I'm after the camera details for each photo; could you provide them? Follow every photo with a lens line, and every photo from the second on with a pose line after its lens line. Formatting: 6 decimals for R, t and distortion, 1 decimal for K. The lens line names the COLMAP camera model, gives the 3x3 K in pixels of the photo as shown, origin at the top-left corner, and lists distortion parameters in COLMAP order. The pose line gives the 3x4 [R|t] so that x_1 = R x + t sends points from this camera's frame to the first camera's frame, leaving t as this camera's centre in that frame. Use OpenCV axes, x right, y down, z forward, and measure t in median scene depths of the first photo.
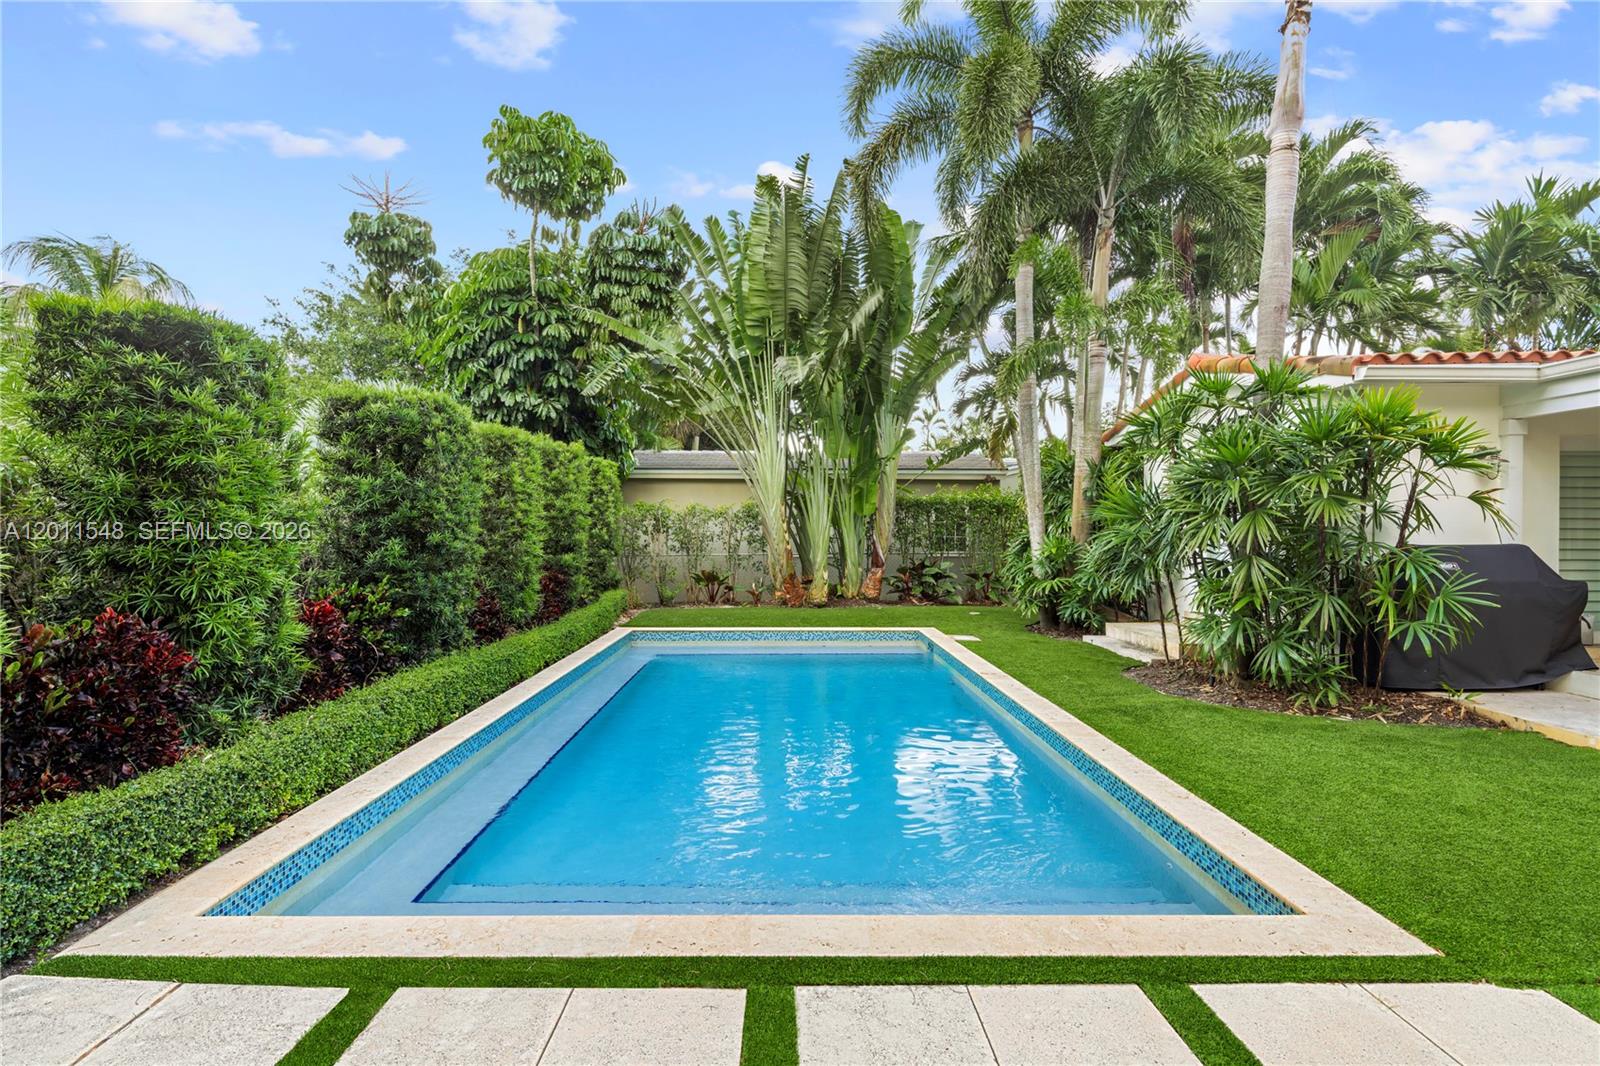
lens RADIAL K [[775.7, 0, 794.6], [0, 775.7, 535.7], [0, 0, 1]] dist [0.000232, -0.000993]
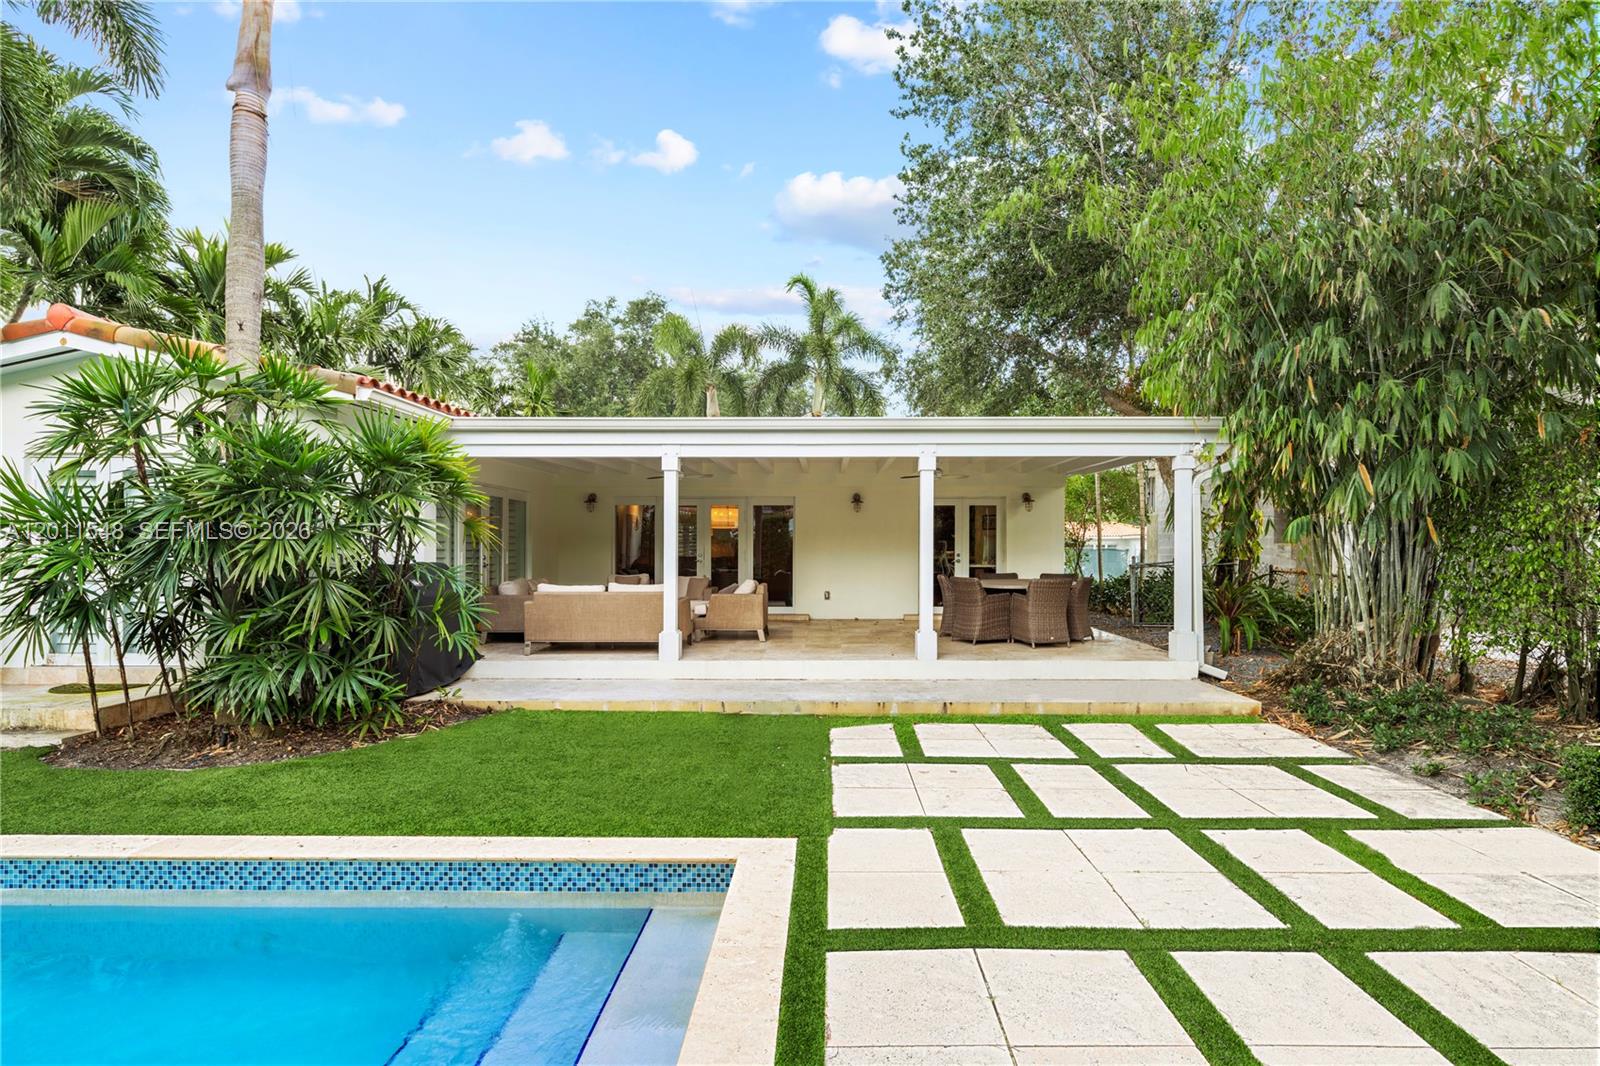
lens RADIAL K [[791.5, 0, 818.9], [0, 791.5, 551.2], [0, 0, 1]] dist [0.000971, -0.000087]
pose [[0.015291, -0.000178, 0.999883, -0.162586], [0.006244, 0.999981, 0.000083, -0.001415], [-0.999864, 0.006242, 0.015291, 0.227440]]
